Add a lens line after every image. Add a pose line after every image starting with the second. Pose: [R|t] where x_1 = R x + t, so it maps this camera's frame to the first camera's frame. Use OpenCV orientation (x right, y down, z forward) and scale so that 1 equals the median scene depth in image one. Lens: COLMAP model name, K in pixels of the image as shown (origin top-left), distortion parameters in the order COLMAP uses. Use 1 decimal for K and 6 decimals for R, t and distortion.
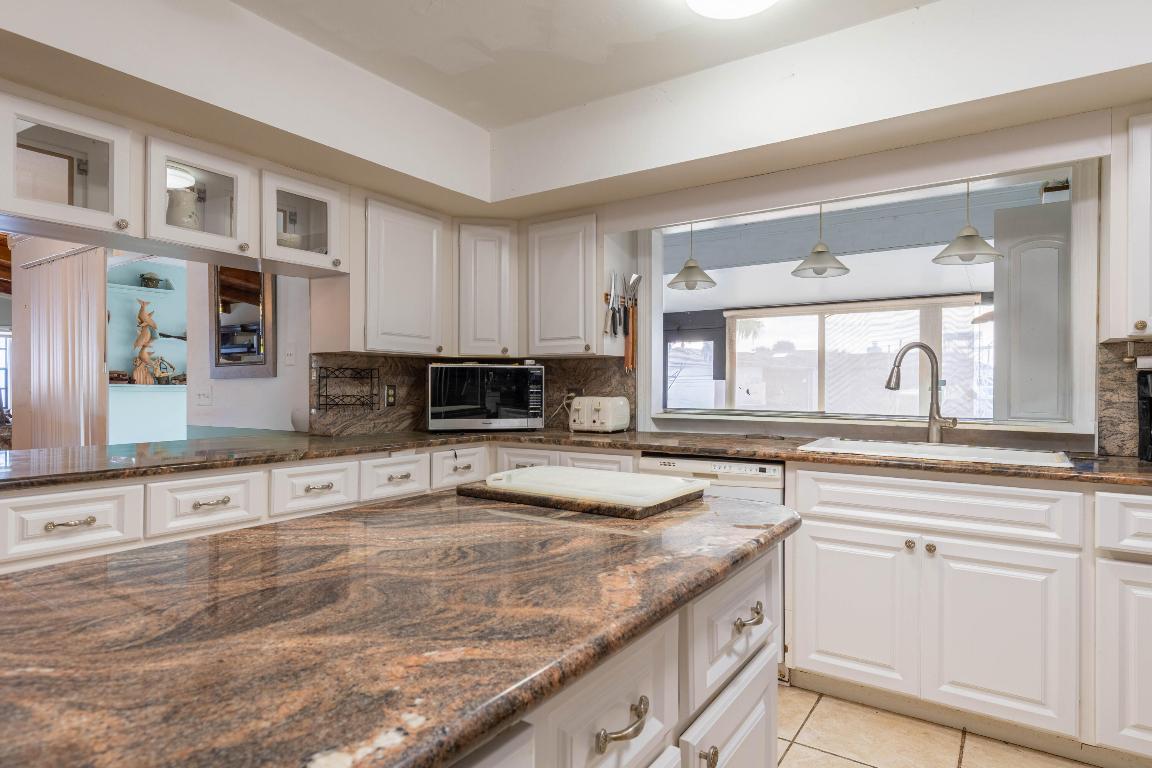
lens RADIAL K [[641.3, 0, 578.8], [0, 641.3, 389.1], [0, 0, 1]] dist [0.000510, -0.001398]
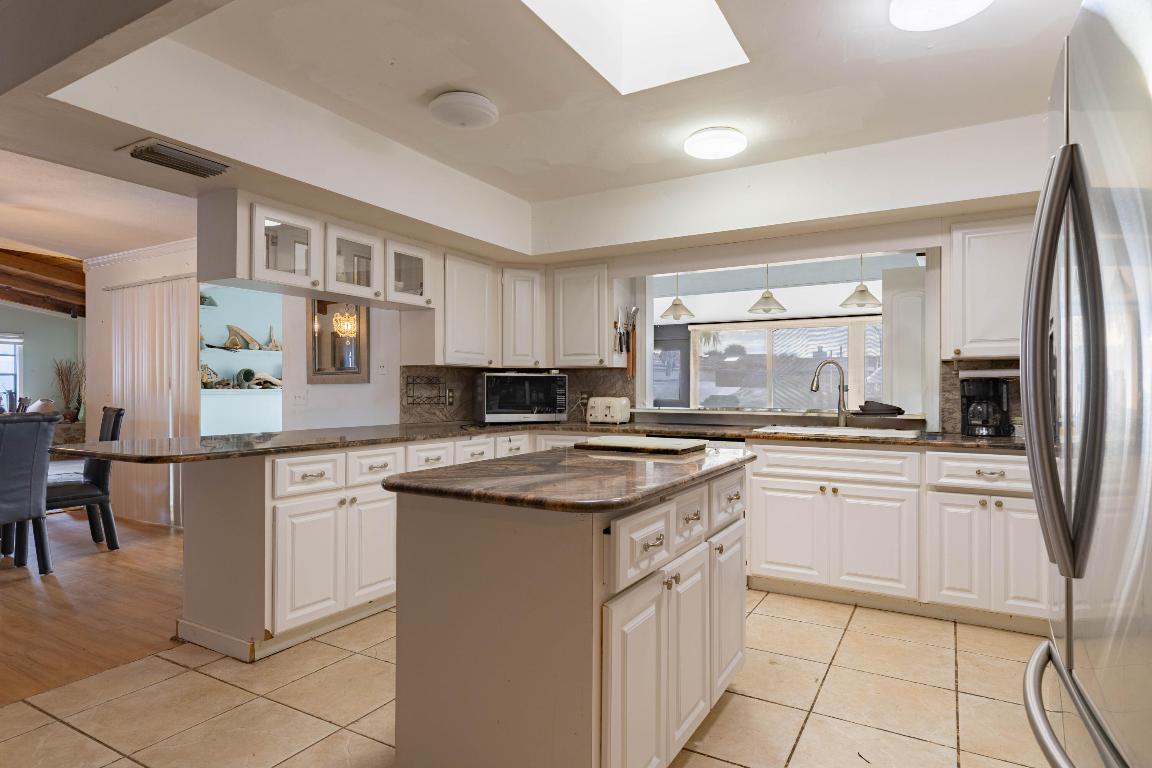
lens RADIAL K [[641.3, 0, 578.8], [0, 641.3, 389.1], [0, 0, 1]] dist [0.000510, -0.001398]
pose [[0.997515, -0.002091, 0.070418, -0.131394], [0.002439, 0.999985, -0.004848, 0.000972], [-0.070407, 0.005007, 0.997506, -0.361672]]
